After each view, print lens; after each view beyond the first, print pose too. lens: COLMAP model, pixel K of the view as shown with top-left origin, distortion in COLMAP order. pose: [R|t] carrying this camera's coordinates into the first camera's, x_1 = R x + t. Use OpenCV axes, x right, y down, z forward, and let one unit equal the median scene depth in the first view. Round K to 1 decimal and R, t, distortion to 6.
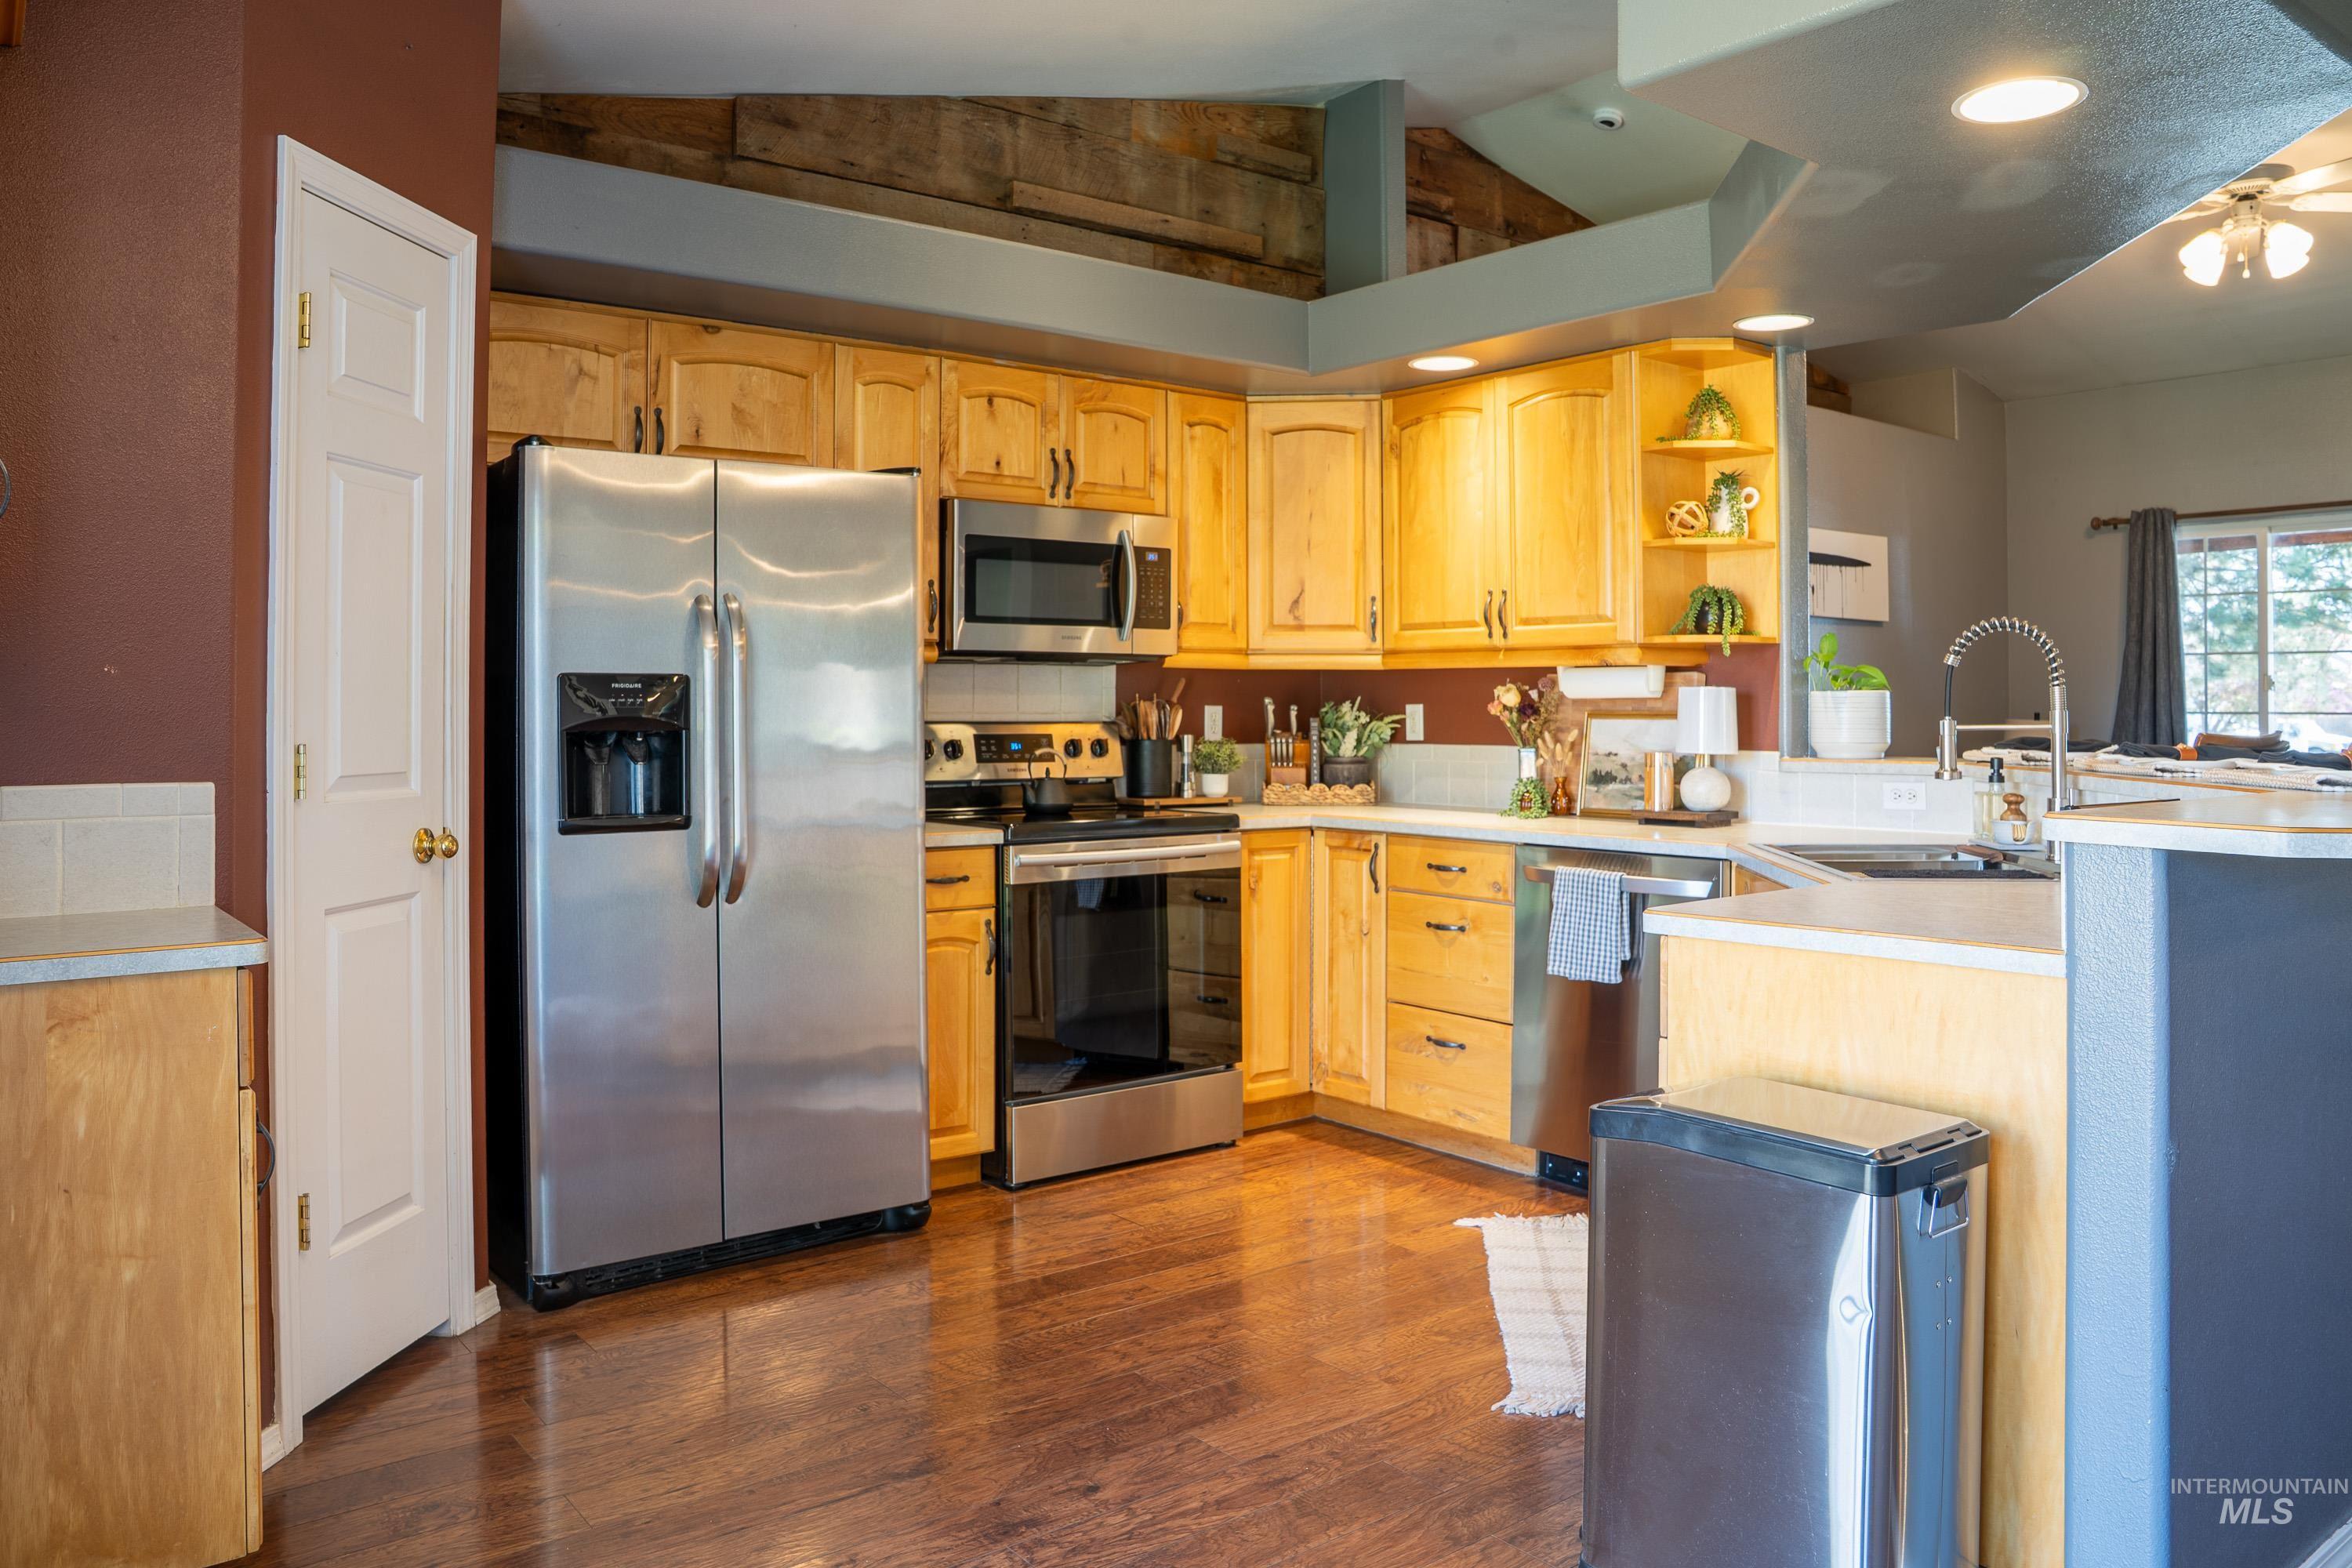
lens RADIAL K [[1668.8, 0, 1176.0], [0, 1668.8, 784.0], [0, 0, 1]] dist [-0.058327, -0.001538]
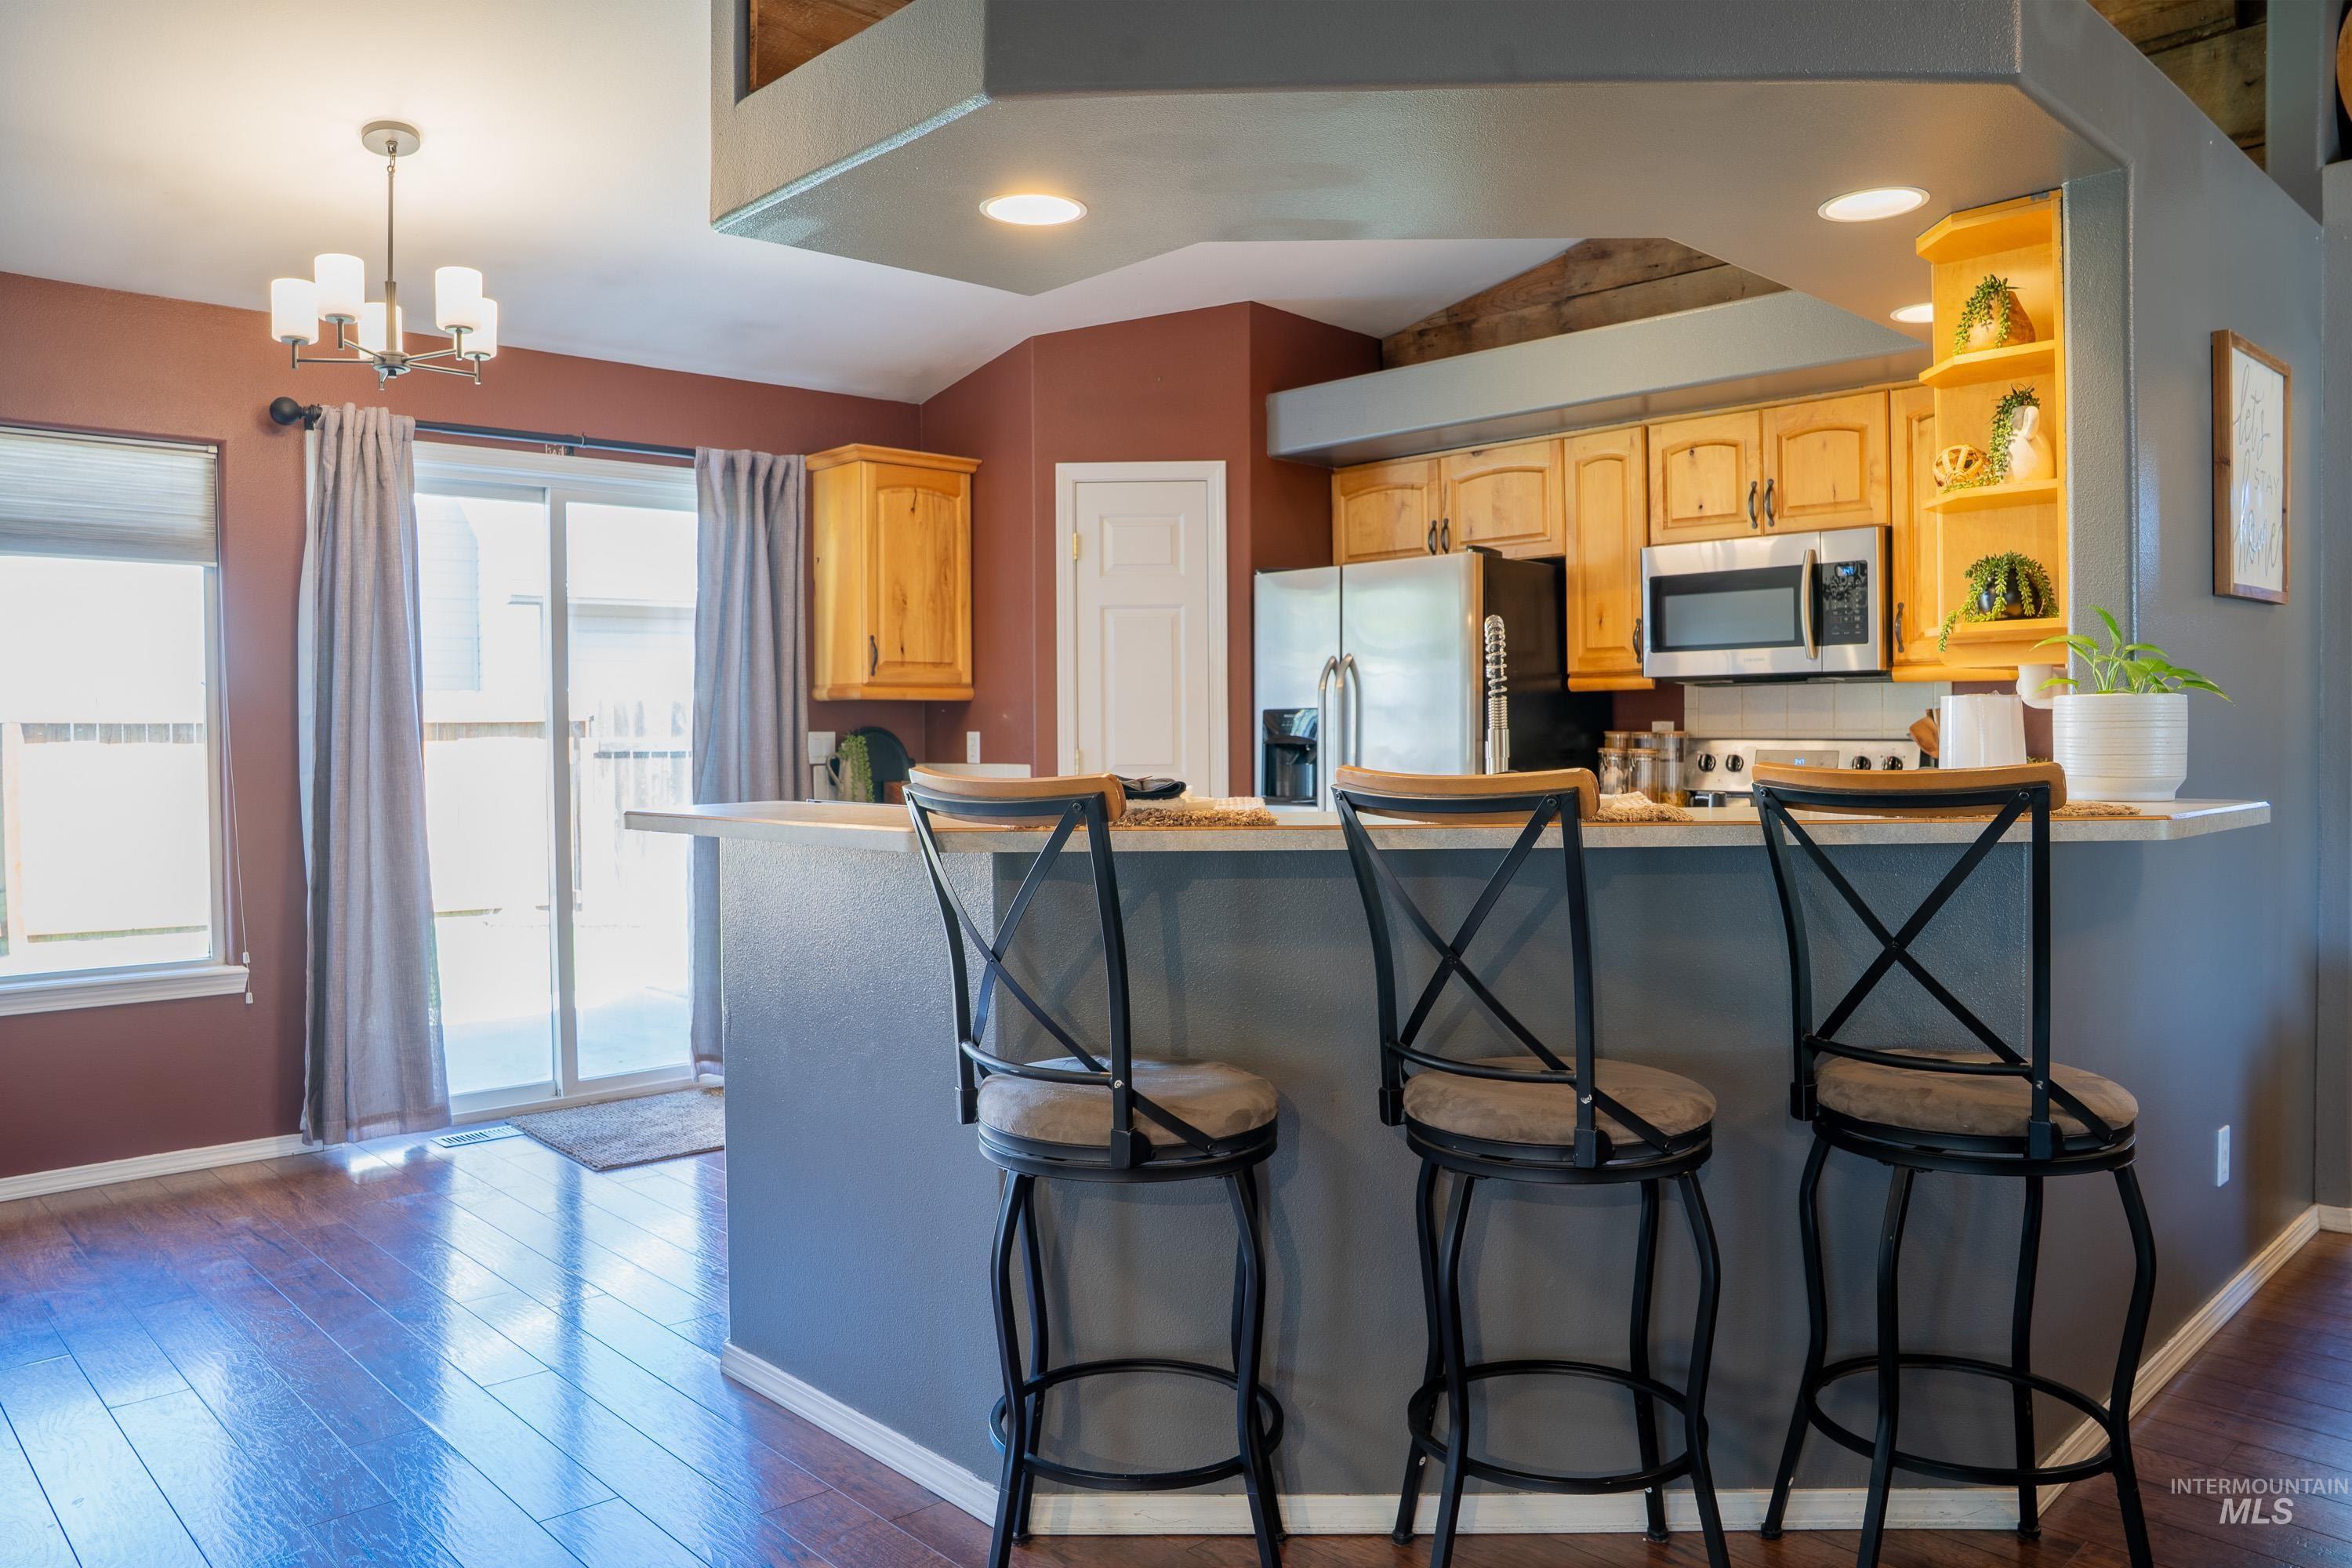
lens RADIAL K [[1663.5, 0, 1109.3], [0, 1663.5, 819.3], [0, 0, 1]] dist [-0.163056, 0.099317]
pose [[0.078605, 0.052523, -0.995521, 0.935713], [-0.032952, 0.998202, 0.050063, -0.025248], [0.996361, 0.028870, 0.080194, 0.521445]]
